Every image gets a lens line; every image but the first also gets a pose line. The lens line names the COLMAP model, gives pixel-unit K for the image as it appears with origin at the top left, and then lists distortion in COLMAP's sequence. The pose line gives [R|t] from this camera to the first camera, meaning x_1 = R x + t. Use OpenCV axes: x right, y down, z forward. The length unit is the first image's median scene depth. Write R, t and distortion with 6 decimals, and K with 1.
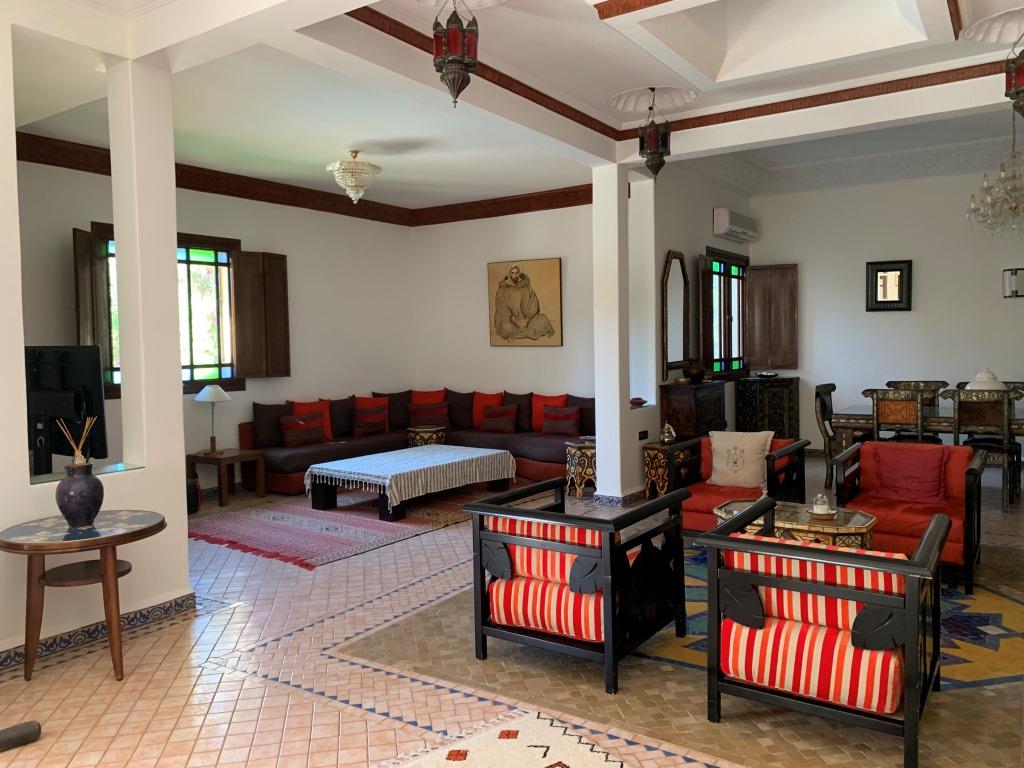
lens RADIAL K [[778.1, 0, 510.0], [0, 778.1, 381.6], [0, 0, 1]] dist [0.022143, -0.014165]
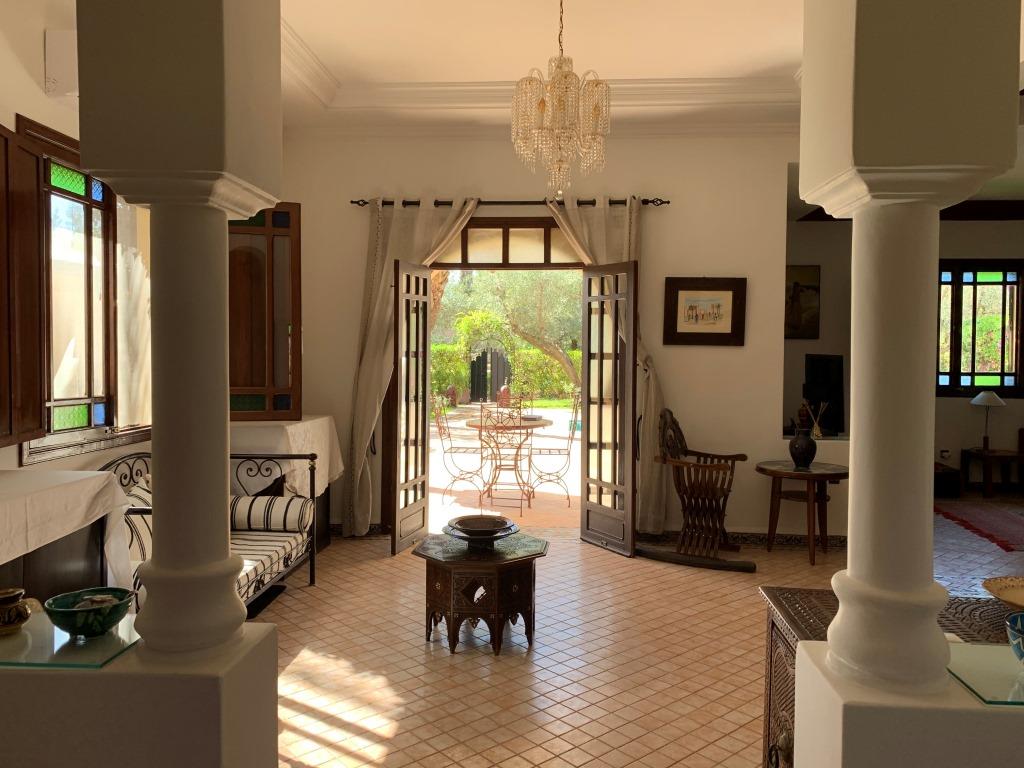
lens RADIAL K [[778.1, 0, 522.1], [0, 778.1, 364.4], [0, 0, 1]] dist [0.022143, -0.014165]
pose [[0.494516, 0.032882, -0.868546, 0.267776], [-0.056638, 0.998379, 0.005550, -0.002346], [0.867321, 0.046448, 0.495577, -0.151441]]
